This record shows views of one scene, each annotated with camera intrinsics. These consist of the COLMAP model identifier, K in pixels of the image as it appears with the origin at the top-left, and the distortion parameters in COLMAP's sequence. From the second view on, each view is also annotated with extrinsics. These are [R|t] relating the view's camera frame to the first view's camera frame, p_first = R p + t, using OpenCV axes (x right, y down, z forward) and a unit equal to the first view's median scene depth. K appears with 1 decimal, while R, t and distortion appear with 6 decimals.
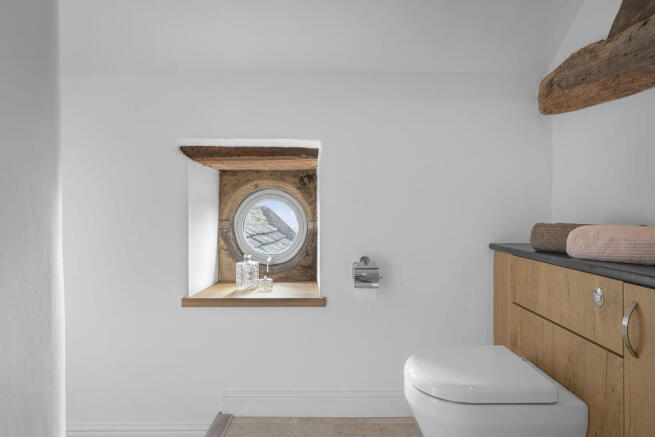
lens RADIAL K [[377.0, 0, 327.5], [0, 377.0, 218.5], [0, 0, 1]] dist [0.001068, 0.000569]
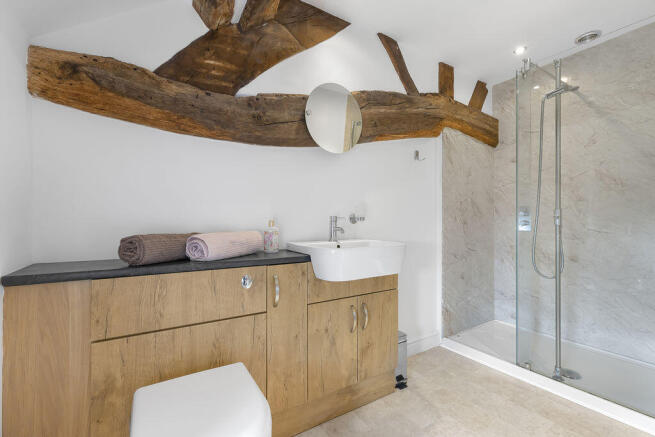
lens RADIAL K [[295.1, 0, 327.5], [0, 295.1, 218.5], [0, 0, 1]] dist [0.011463, -0.000473]
pose [[-0.560156, 0.012792, 0.828288, -0.315811], [0.010452, 0.999910, -0.008374, -0.018385], [-0.828321, 0.003967, -0.560240, 1.100555]]
